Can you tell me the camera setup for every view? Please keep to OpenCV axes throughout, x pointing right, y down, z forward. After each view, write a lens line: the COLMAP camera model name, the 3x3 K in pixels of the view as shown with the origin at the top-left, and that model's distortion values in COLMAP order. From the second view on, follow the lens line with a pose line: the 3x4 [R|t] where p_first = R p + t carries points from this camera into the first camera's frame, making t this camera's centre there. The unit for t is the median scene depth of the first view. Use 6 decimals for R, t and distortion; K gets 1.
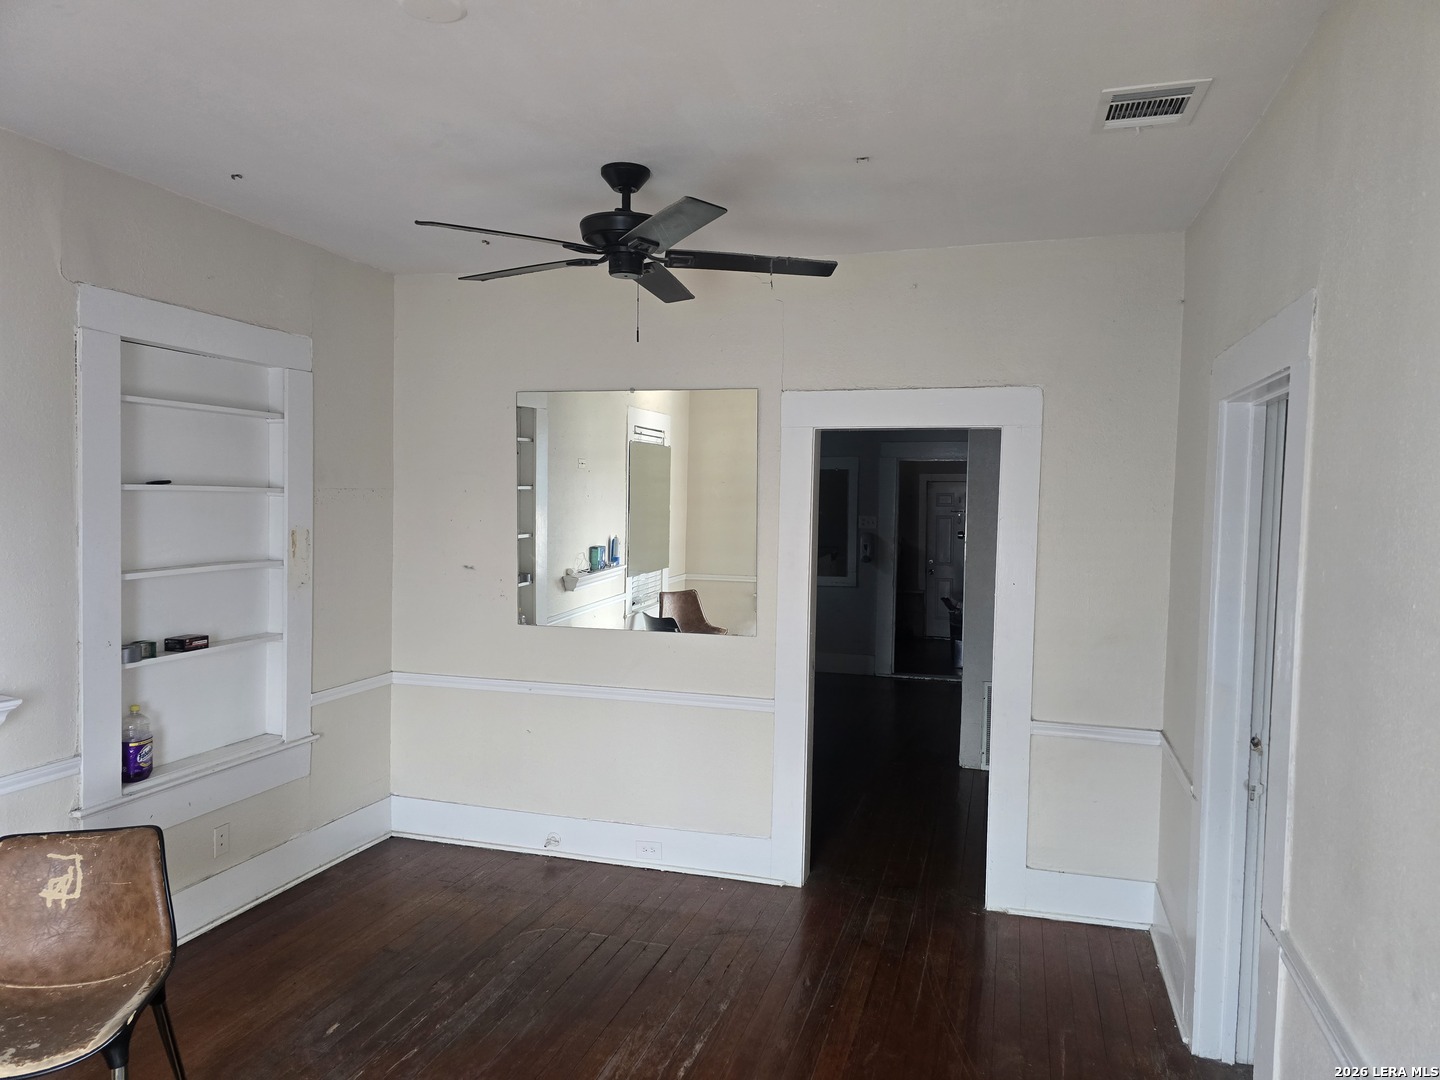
lens RADIAL K [[959.4, 0, 719.5], [0, 959.4, 540.8], [0, 0, 1]] dist [0.040923, -0.030933]
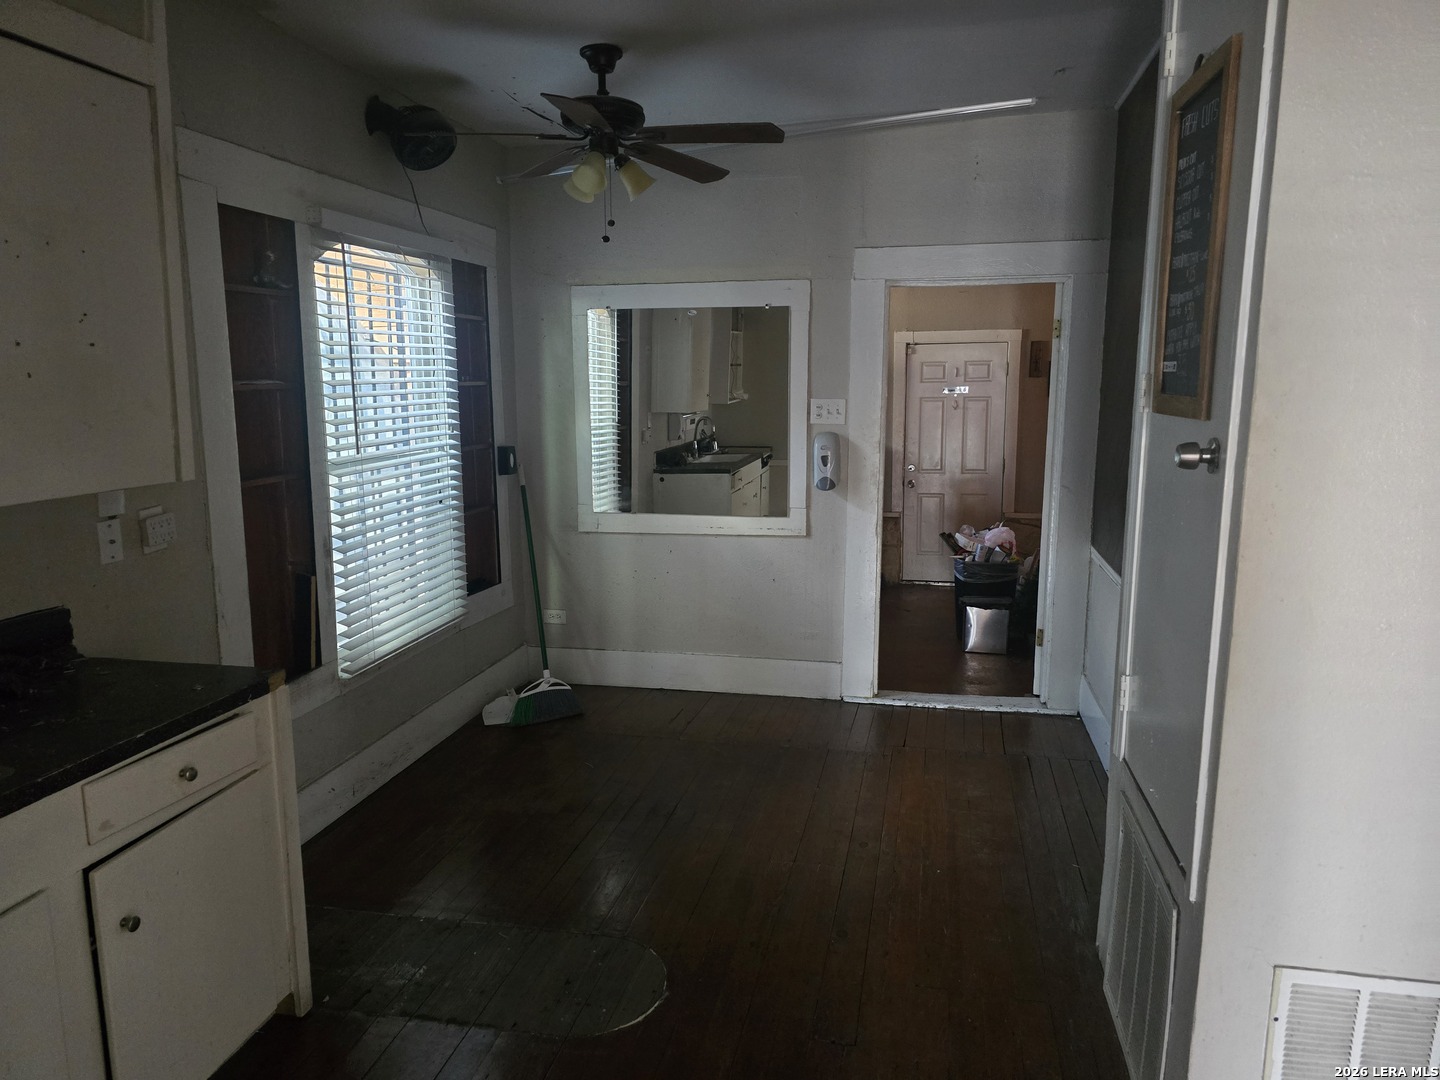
lens RADIAL K [[959.4, 0, 723.8], [0, 959.4, 547.9], [0, 0, 1]] dist [0.040923, -0.030933]
pose [[0.996938, -0.031194, 0.071698, 0.059049], [0.022171, 0.992114, 0.123365, -0.011641], [-0.074981, -0.121398, 0.989768, 0.481264]]
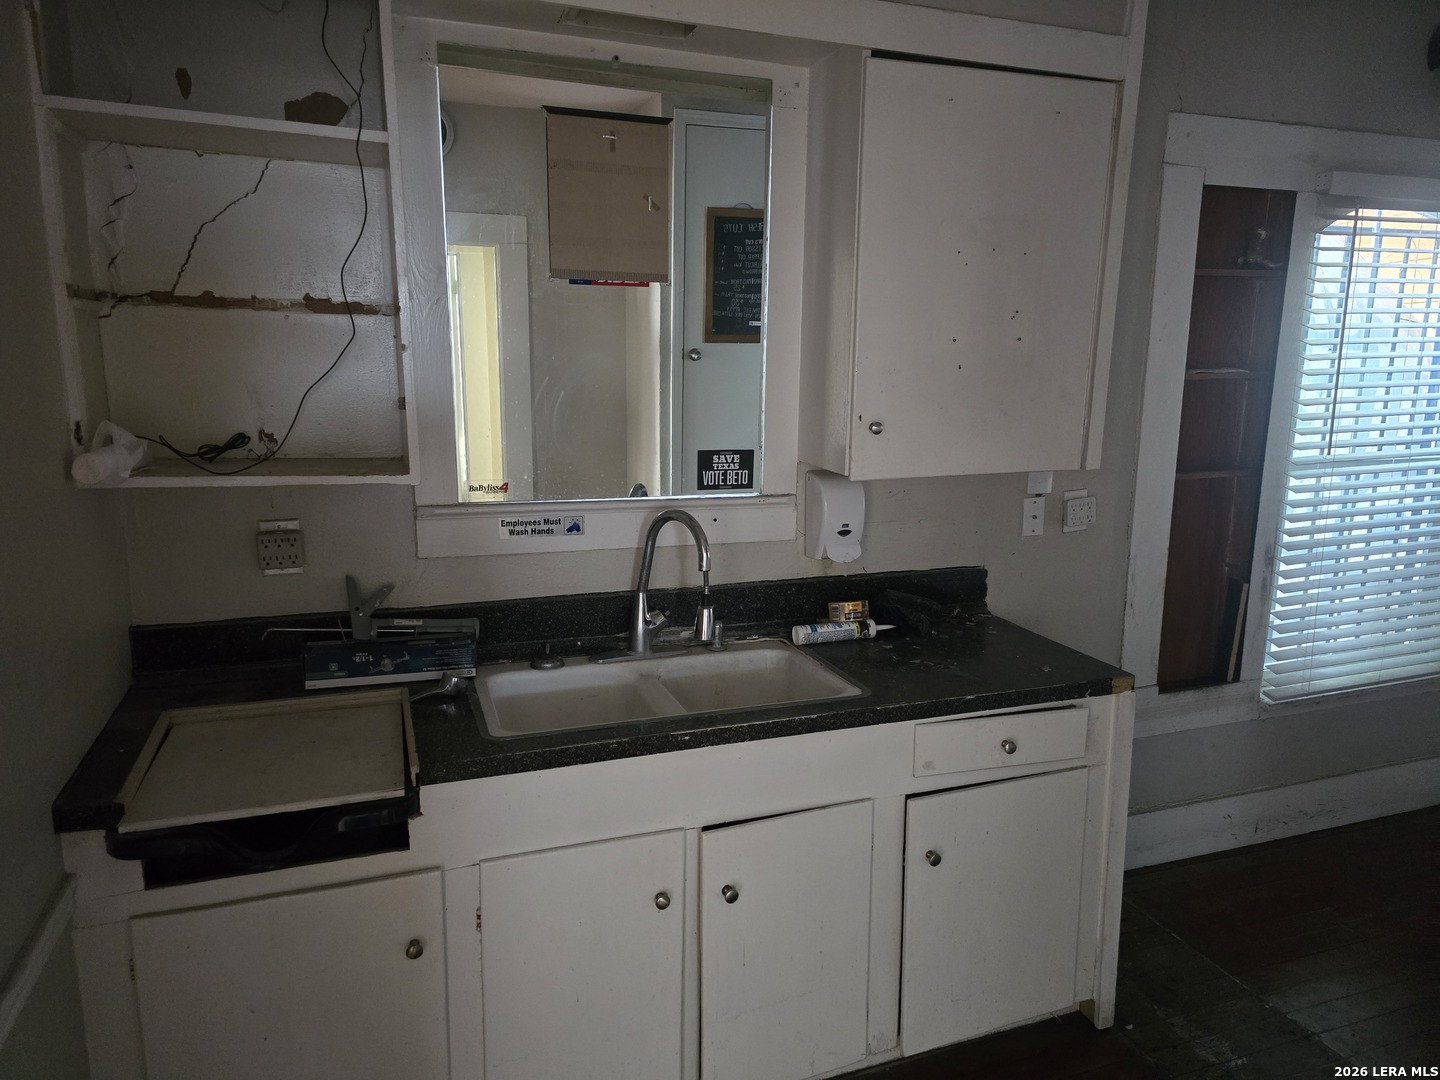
lens RADIAL K [[959.4, 0, 714.6], [0, 959.4, 535.0], [0, 0, 1]] dist [0.040923, -0.030933]
pose [[0.593885, 0.132461, -0.793571, 0.117670], [-0.037107, 0.989814, 0.137448, -0.019591], [0.803694, -0.052181, 0.592750, 0.545586]]
